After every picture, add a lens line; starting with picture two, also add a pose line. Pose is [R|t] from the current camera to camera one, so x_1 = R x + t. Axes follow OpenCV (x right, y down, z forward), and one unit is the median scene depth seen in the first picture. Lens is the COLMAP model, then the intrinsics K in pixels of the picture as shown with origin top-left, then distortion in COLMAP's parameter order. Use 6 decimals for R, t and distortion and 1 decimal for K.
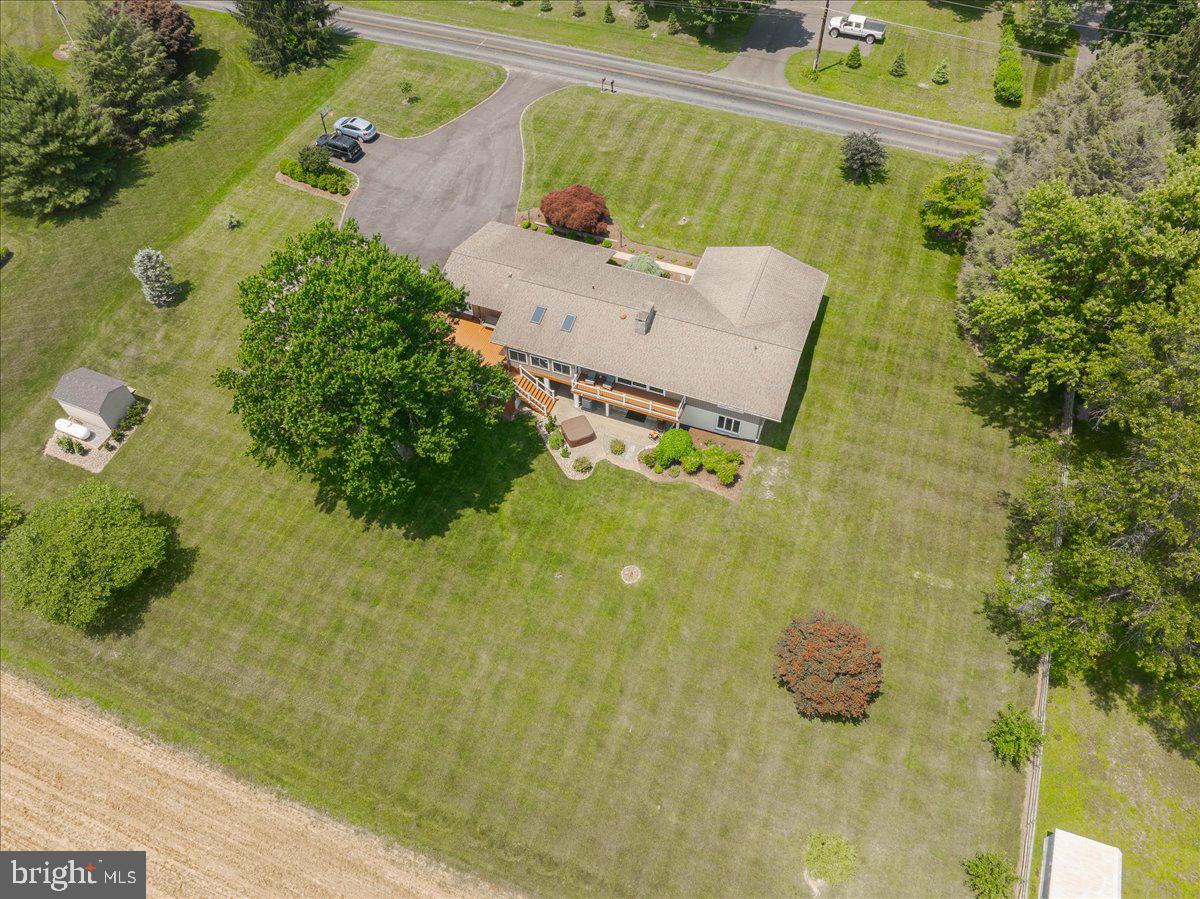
lens RADIAL K [[844.4, 0, 600.9], [0, 844.4, 452.5], [0, 0, 1]] dist [-0.032161, -0.002343]
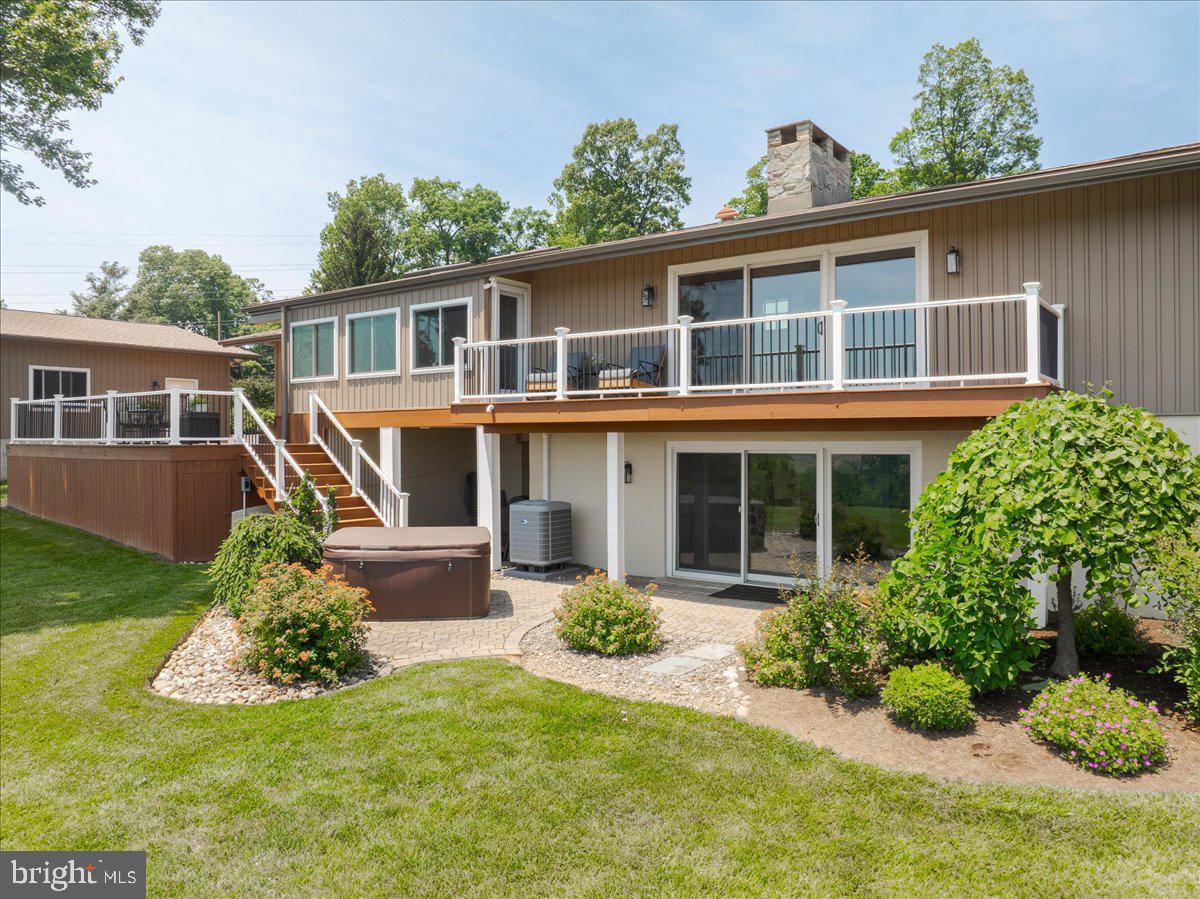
lens RADIAL K [[844.4, 0, 602.5], [0, 844.4, 445.7], [0, 0, 1]] dist [-0.032161, -0.002343]
pose [[0.968097, 0.009506, -0.250396, 0.052452], [-0.203332, 0.613791, -0.762834, 0.082456], [0.146439, 0.789411, 0.596142, 0.863508]]
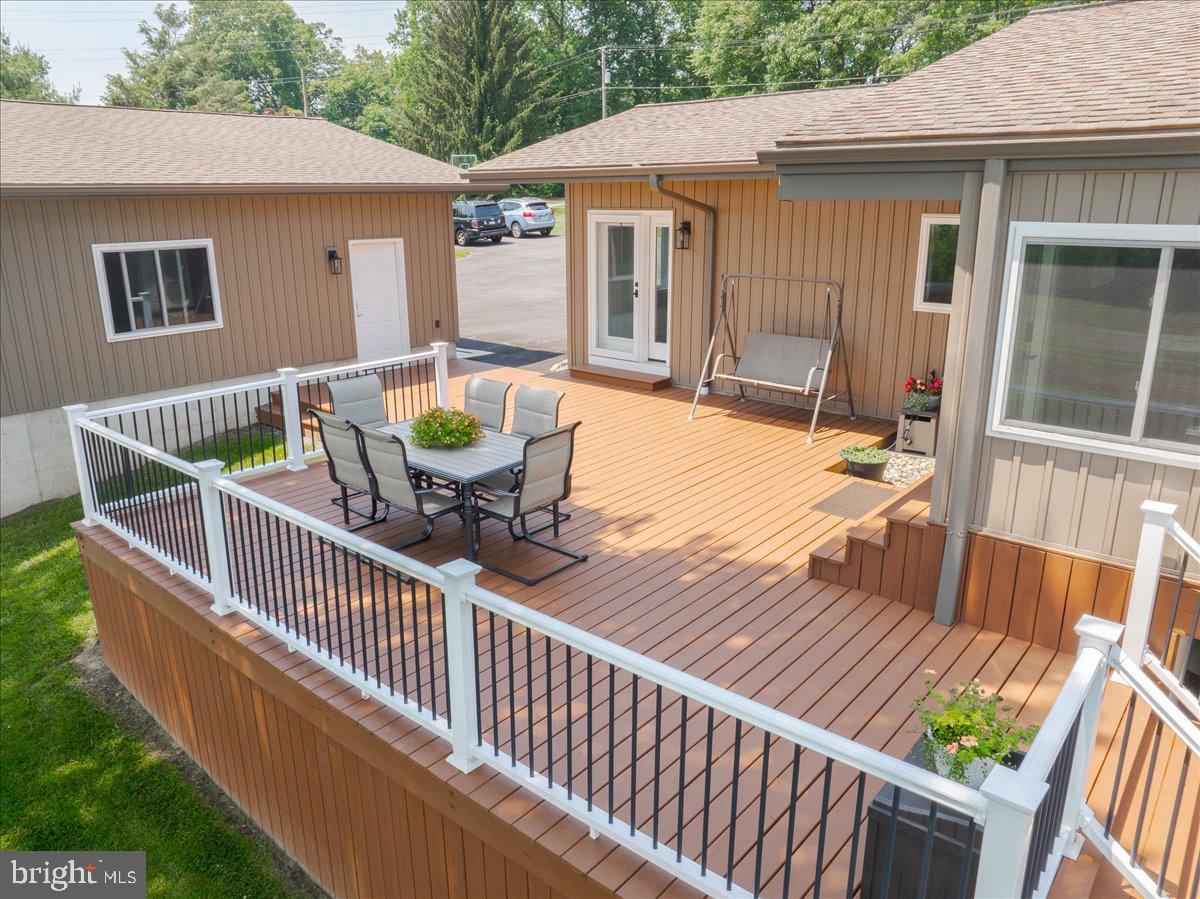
lens RADIAL K [[844.4, 0, 603.9], [0, 844.4, 452.4], [0, 0, 1]] dist [-0.032161, -0.002343]
pose [[0.947057, 0.098234, -0.305667, -0.115896], [-0.257920, 0.799753, -0.542101, -0.057398], [0.191206, 0.592238, 0.782748, 0.923952]]
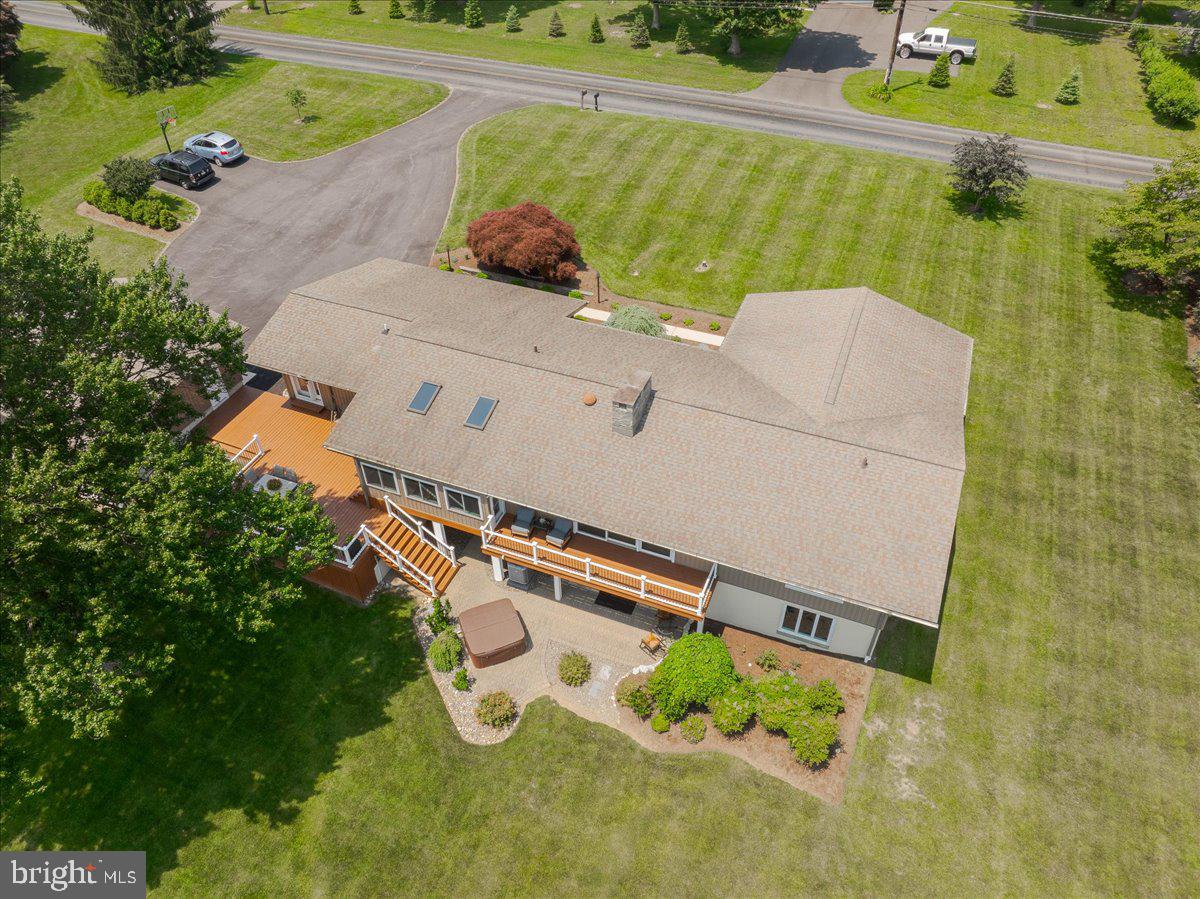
lens RADIAL K [[844.4, 0, 605.3], [0, 844.4, 438.6], [0, 0, 1]] dist [-0.032161, -0.002343]
pose [[0.999910, 0.012541, -0.004747, 0.036818], [-0.013215, 0.981658, -0.190193, -0.042486], [0.002274, 0.190238, 0.981735, 0.494177]]
